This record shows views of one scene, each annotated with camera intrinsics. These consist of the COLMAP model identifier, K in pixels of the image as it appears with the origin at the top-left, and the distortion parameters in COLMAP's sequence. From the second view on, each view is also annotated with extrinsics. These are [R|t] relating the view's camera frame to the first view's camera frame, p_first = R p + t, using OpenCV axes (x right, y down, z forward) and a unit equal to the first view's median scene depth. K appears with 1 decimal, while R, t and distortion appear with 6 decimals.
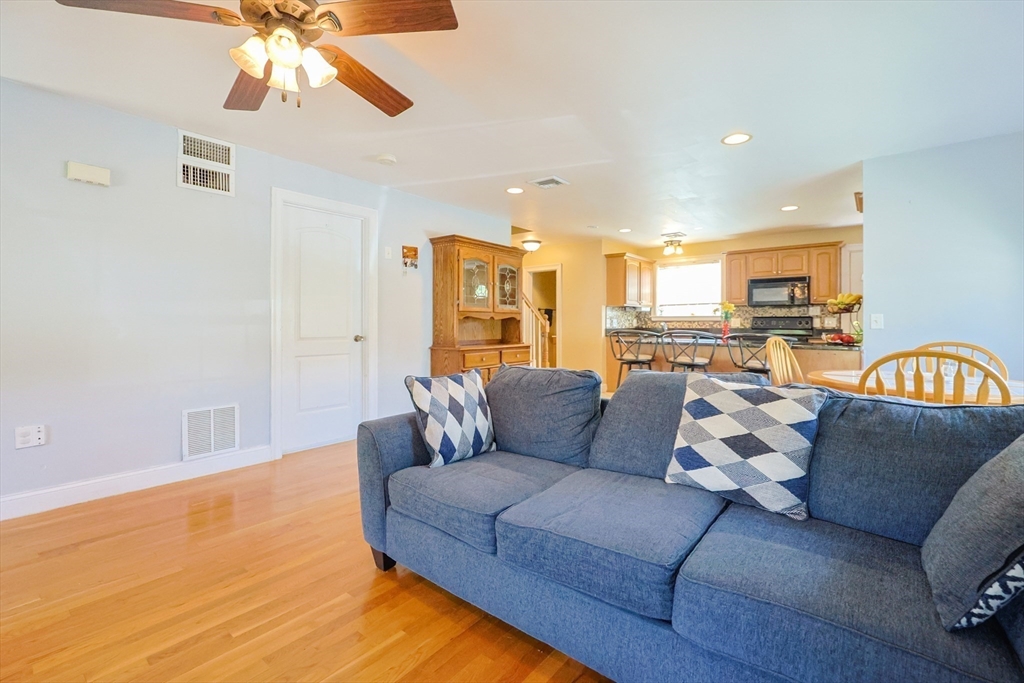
lens RADIAL K [[452.5, 0, 515.0], [0, 452.5, 323.2], [0, 0, 1]] dist [0.000139, 0.000075]
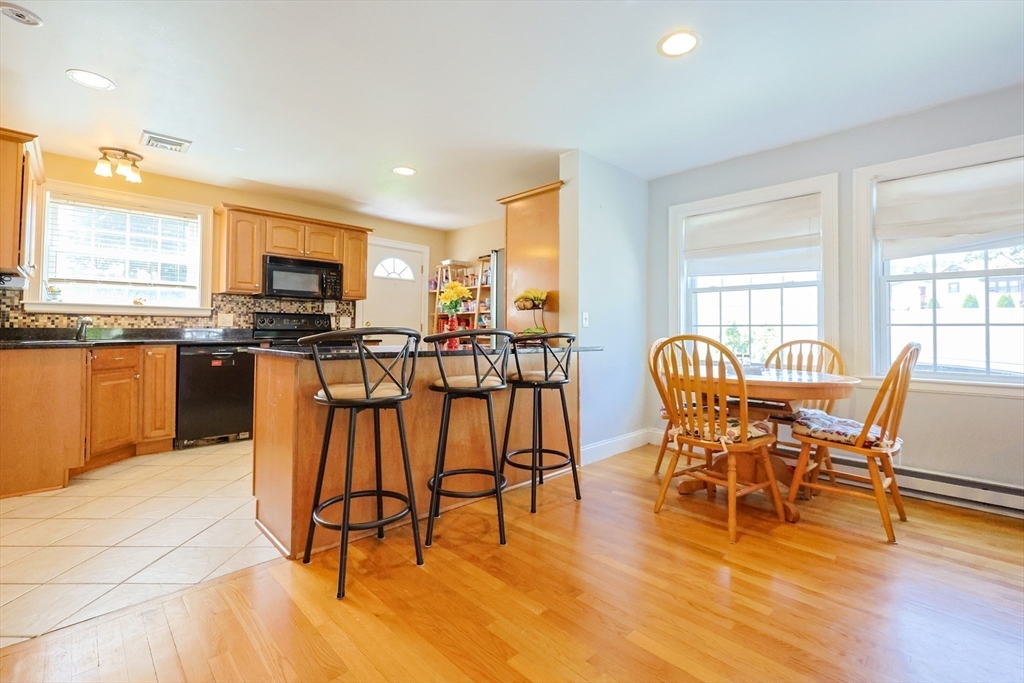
lens RADIAL K [[452.5, 0, 515.0], [0, 452.5, 323.2], [0, 0, 1]] dist [0.000139, 0.000075]
pose [[0.109434, 0.018983, 0.993813, -0.105663], [-0.007983, 0.999802, -0.018218, 0.012224], [-0.993962, -0.005939, 0.109564, 0.567184]]
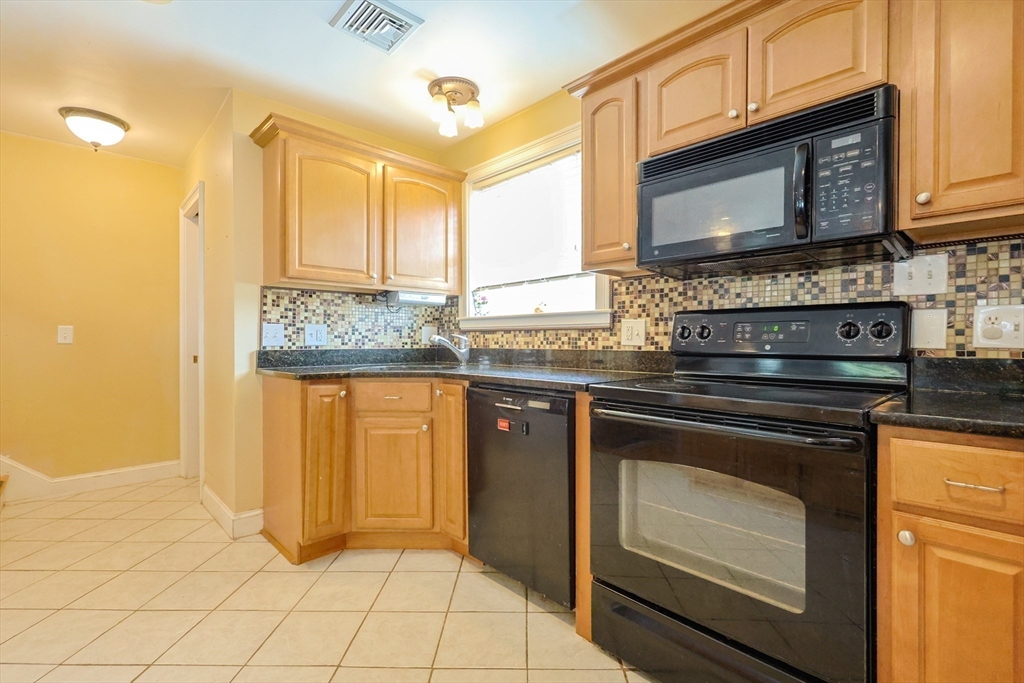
lens RADIAL K [[467.1, 0, 517.2], [0, 467.1, 342.5], [0, 0, 1]] dist [-0.000090, -0.000041]
pose [[0.992159, 0.001154, -0.124973, 0.483649], [-0.000434, 0.999983, 0.005786, 0.003813], [0.124978, -0.005686, 0.992143, 0.731401]]
